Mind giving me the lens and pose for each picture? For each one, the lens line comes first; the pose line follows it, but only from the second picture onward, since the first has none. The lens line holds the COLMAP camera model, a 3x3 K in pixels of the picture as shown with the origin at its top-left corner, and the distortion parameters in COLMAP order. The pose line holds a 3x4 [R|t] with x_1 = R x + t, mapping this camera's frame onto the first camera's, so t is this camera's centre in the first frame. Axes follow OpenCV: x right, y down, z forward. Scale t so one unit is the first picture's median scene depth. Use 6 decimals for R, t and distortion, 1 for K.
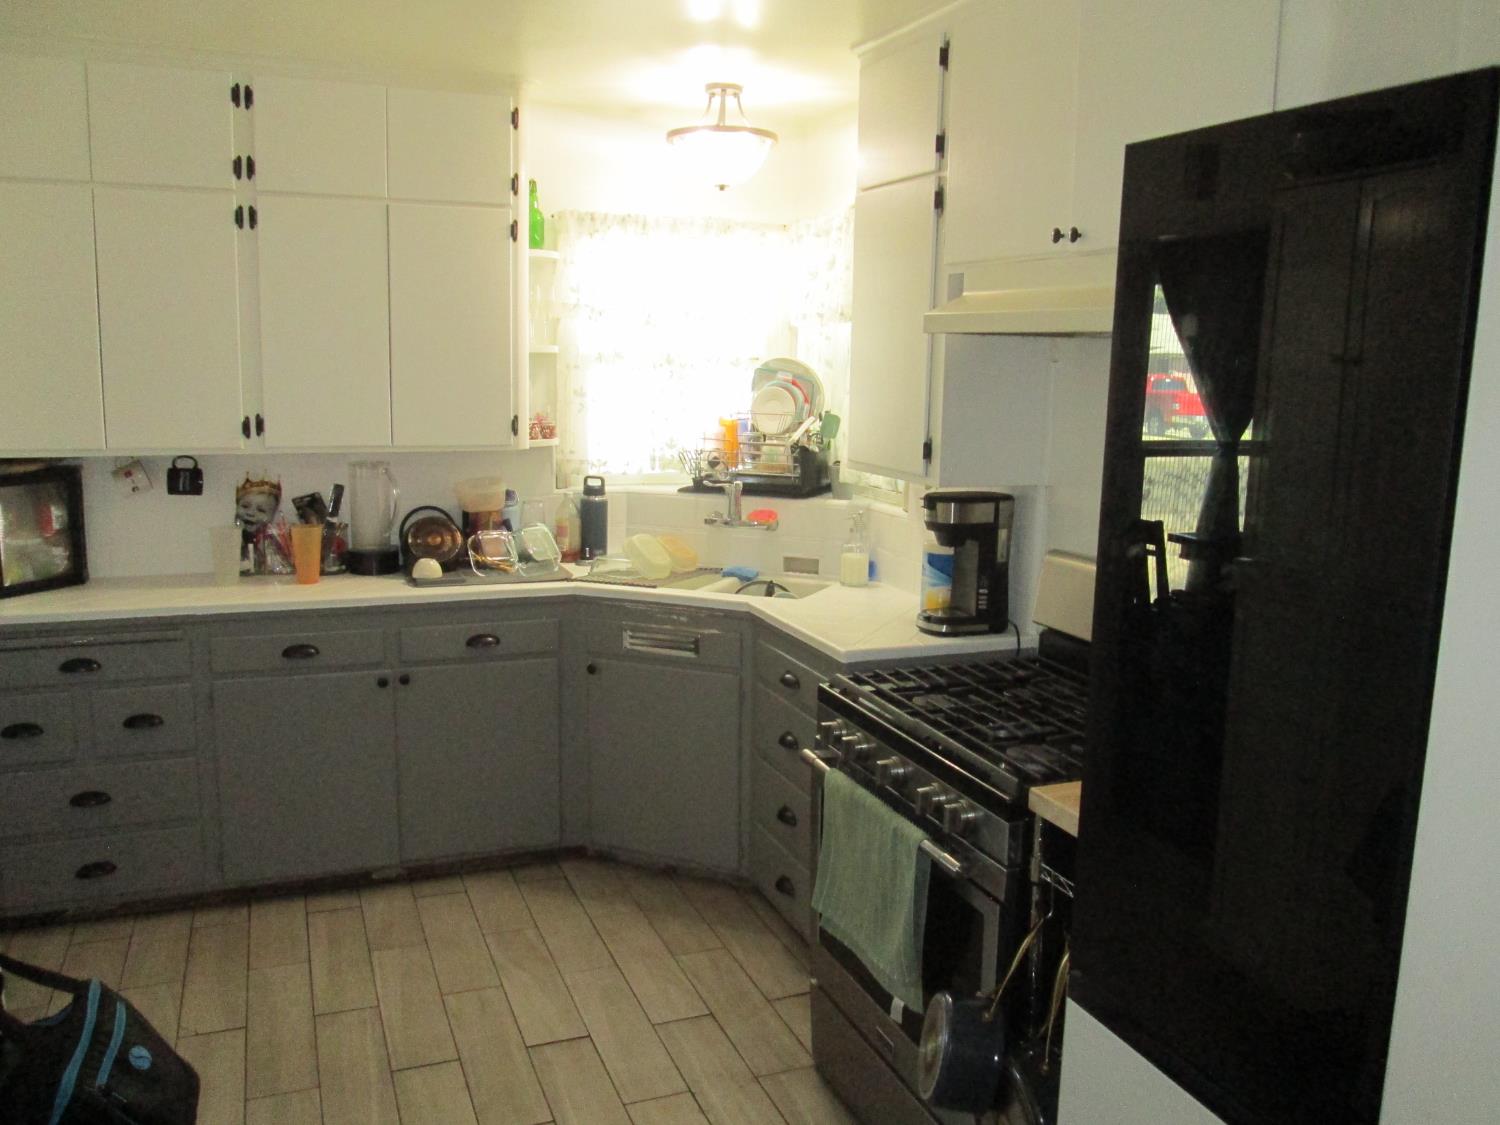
lens RADIAL K [[1247.2, 0, 761.9], [0, 1247.2, 564.1], [0, 0, 1]] dist [-0.045653, 0.023827]
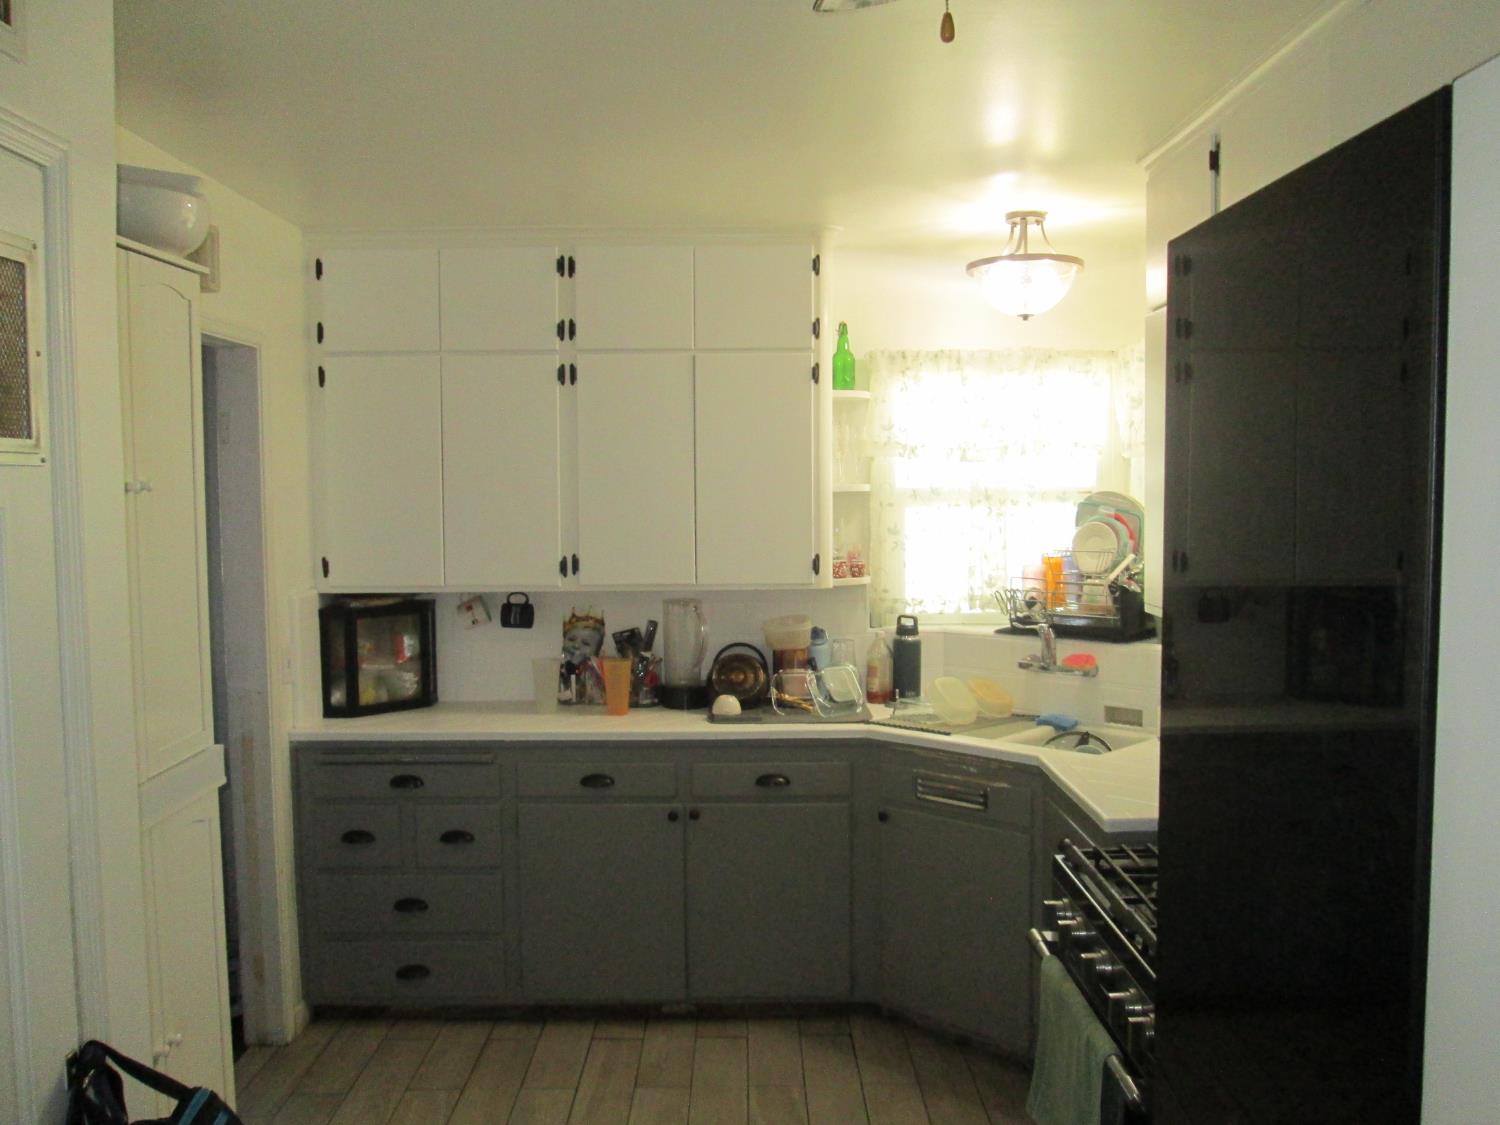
lens RADIAL K [[1247.2, 0, 749.5], [0, 1247.2, 566.7], [0, 0, 1]] dist [-0.045653, 0.023827]
pose [[0.930830, -0.001023, -0.365452, 0.121666], [-0.036593, 0.994709, -0.095989, -0.011960], [0.363616, 0.102723, 0.925868, 0.055378]]
